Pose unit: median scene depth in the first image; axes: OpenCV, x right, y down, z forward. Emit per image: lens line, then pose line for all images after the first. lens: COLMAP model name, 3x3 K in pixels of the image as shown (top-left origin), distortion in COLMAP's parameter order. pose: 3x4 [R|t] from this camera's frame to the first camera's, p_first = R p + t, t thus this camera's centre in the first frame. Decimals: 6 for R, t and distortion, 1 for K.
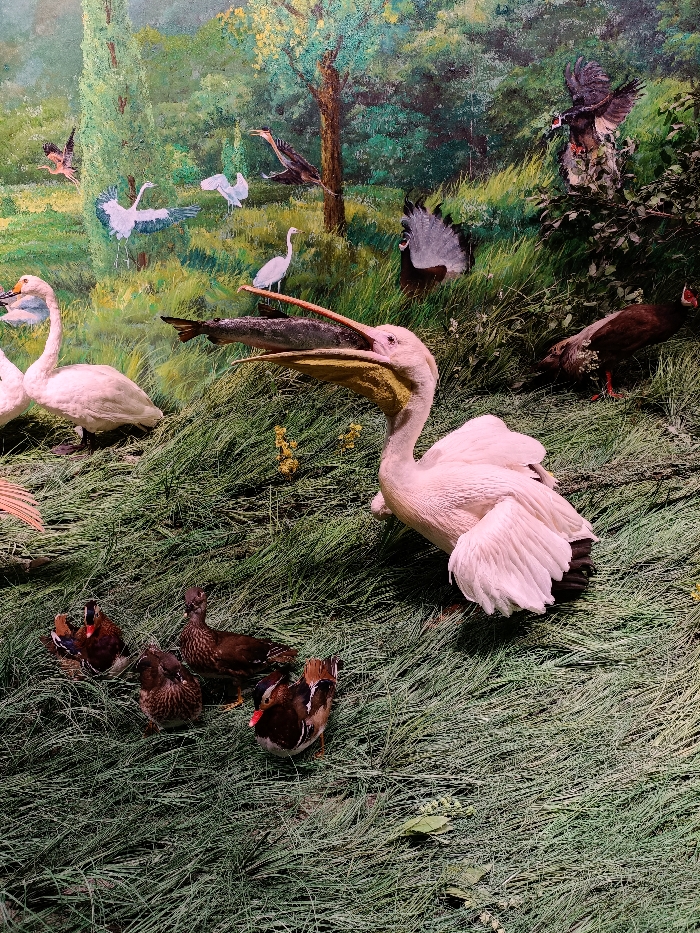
lens RADIAL K [[657.2, 0, 350.8], [0, 657.2, 465.6], [0, 0, 1]] dist [0.007476, -0.005437]
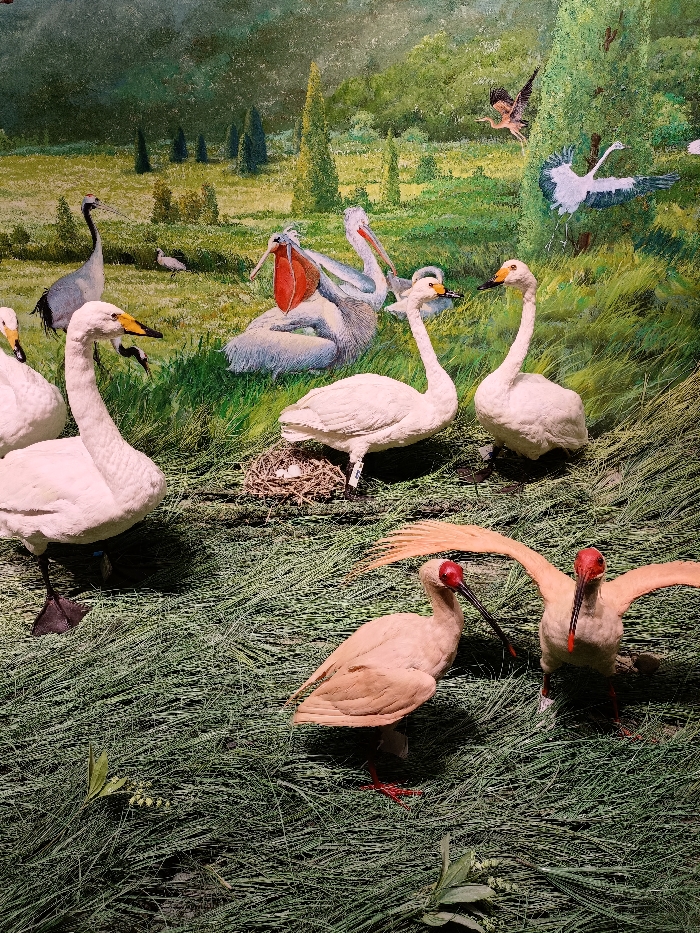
lens RADIAL K [[657.2, 0, 349.2], [0, 657.2, 467.3], [0, 0, 1]] dist [0.007476, -0.005437]
pose [[0.998506, 0.042270, -0.034625, -0.576726], [-0.041043, 0.998530, 0.035401, -0.058285], [0.036071, -0.033927, 0.998773, 0.190483]]
